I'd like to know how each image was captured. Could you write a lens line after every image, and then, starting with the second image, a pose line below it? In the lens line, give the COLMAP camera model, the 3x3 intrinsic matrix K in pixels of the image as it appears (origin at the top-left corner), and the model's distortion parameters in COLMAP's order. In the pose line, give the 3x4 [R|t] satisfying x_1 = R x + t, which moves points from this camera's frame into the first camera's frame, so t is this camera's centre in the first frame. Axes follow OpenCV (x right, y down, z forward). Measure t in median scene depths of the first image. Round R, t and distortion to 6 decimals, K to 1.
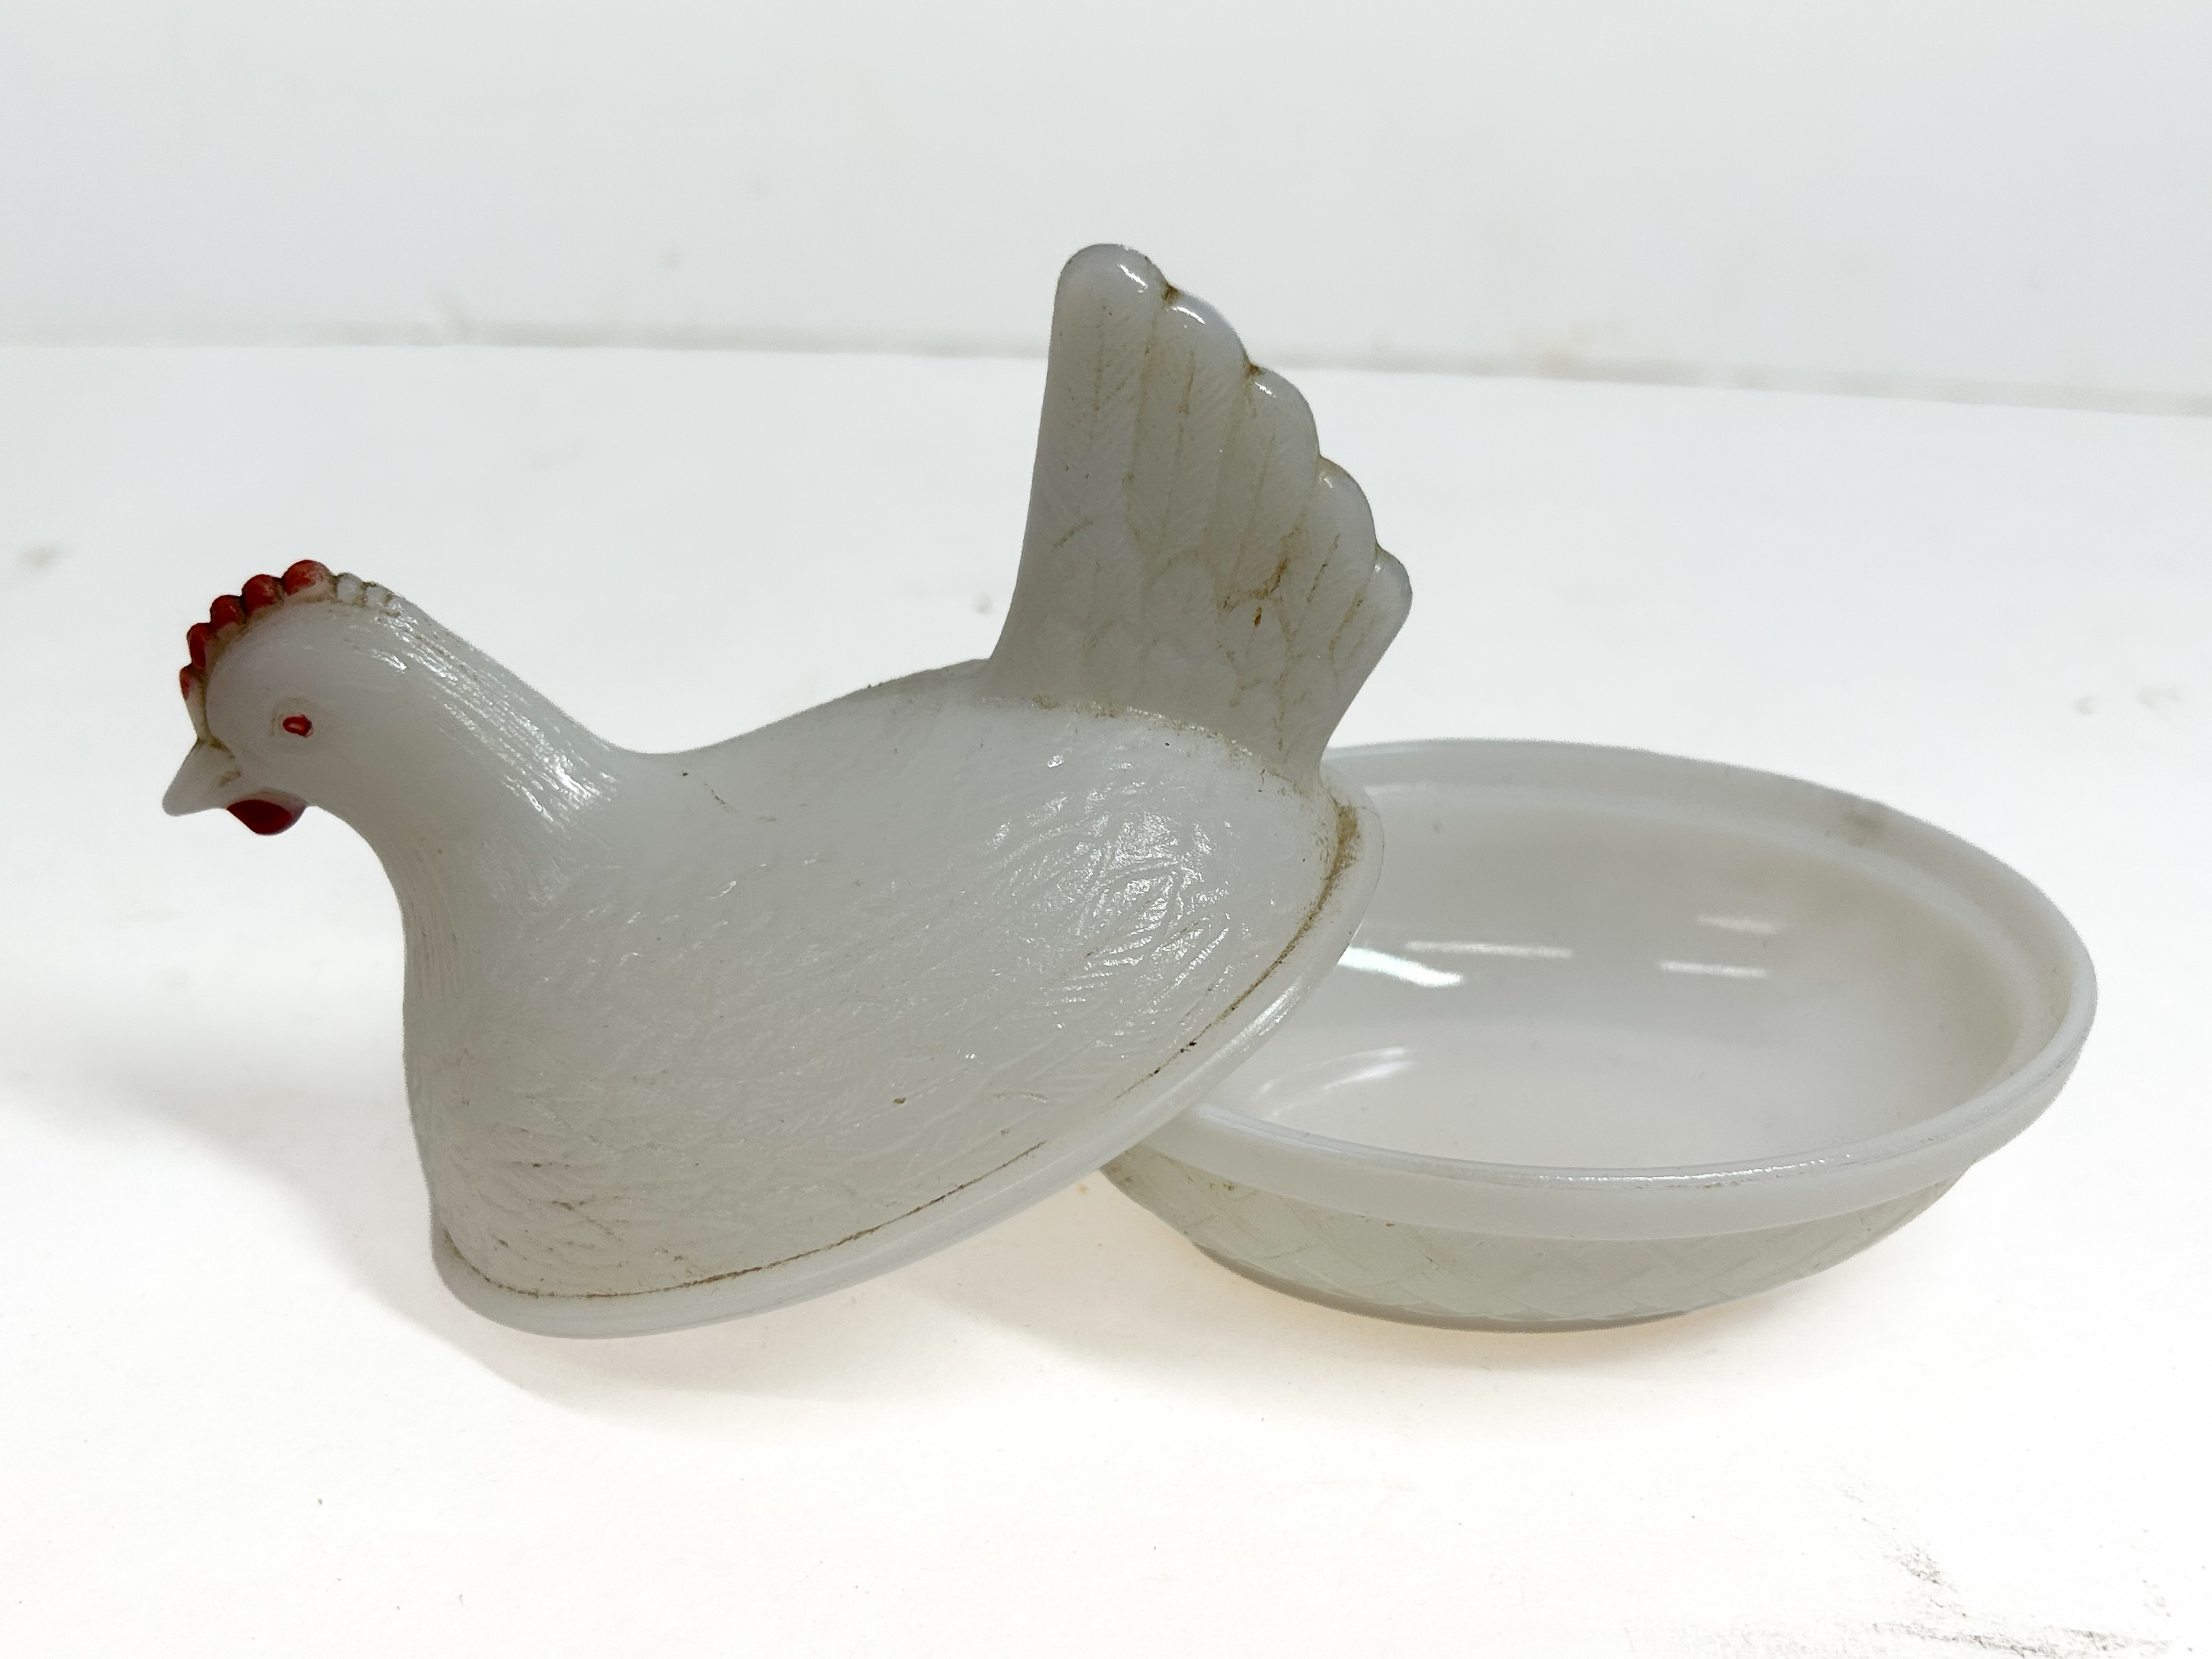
lens RADIAL K [[2221.4, 0, 1106.0], [0, 2221.4, 829.5], [0, 0, 1]] dist [0.171130, -0.653055]
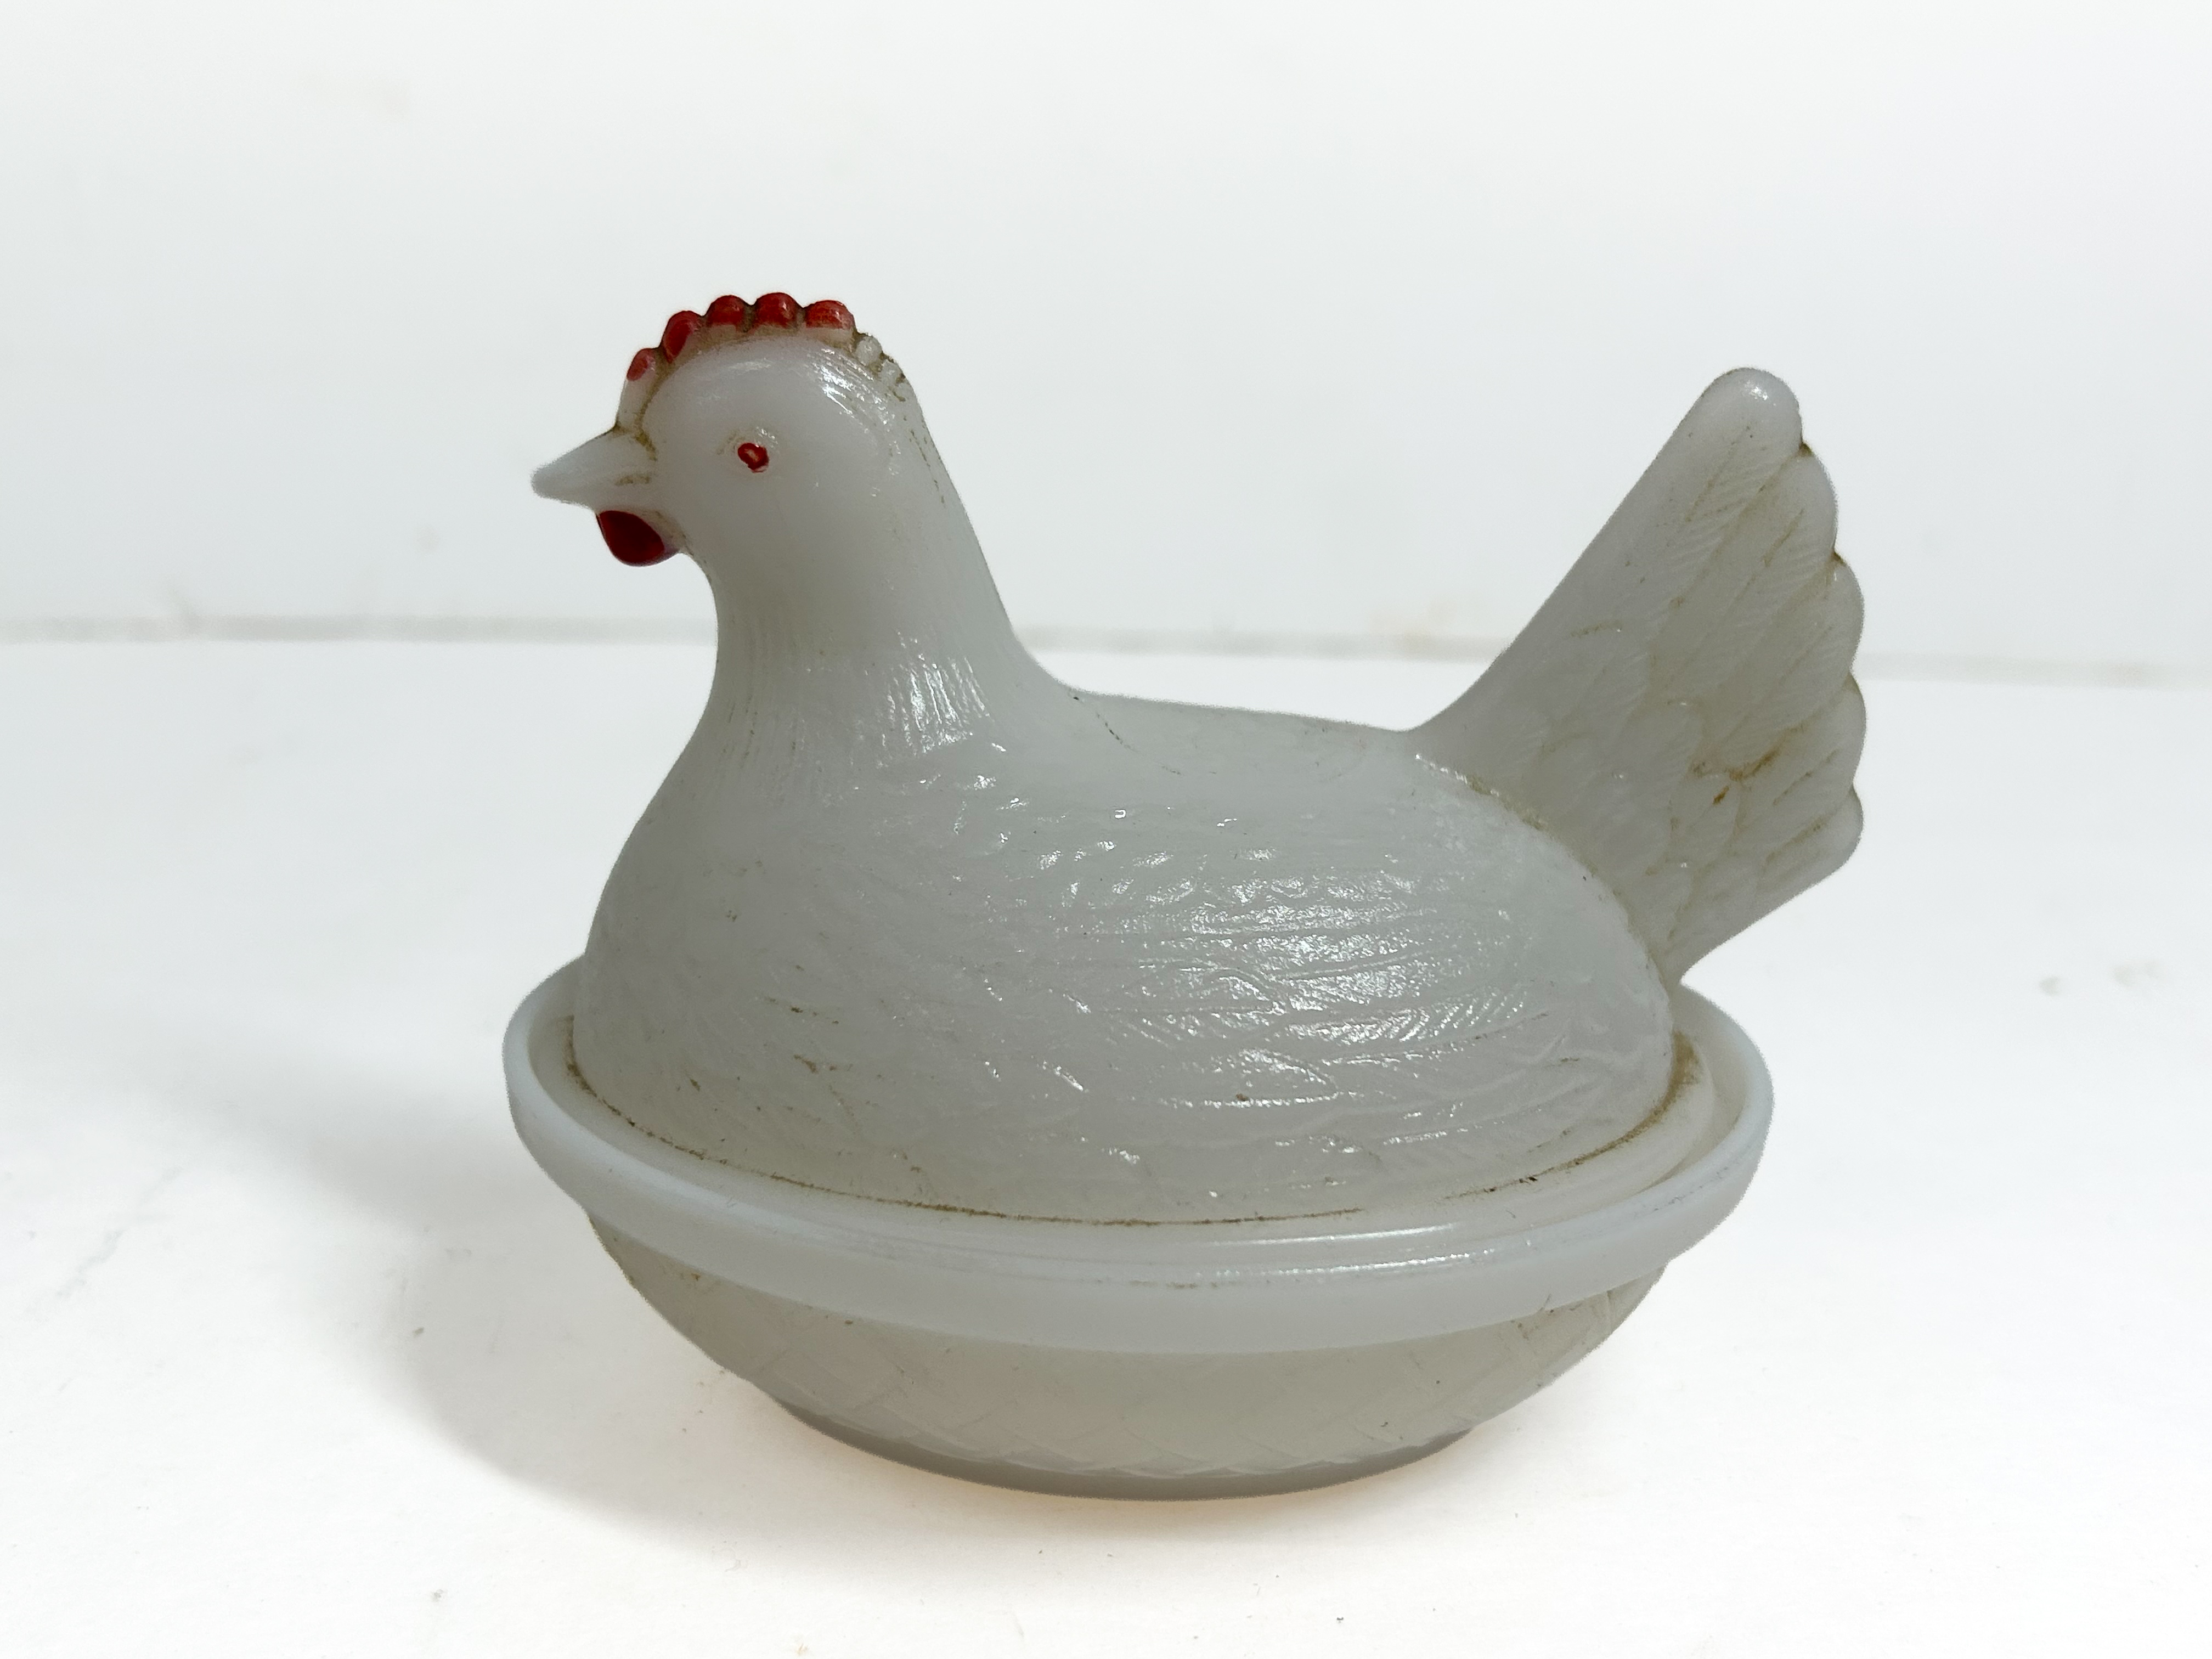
lens RADIAL K [[2221.4, 0, 1106.0], [0, 2221.4, 829.5], [0, 0, 1]] dist [0.171130, -0.653055]
pose [[0.901345, 0.418209, 0.112600, -0.270015], [-0.391080, 0.897617, -0.203322, 0.214386], [-0.186103, 0.139227, 0.972616, 0.122722]]
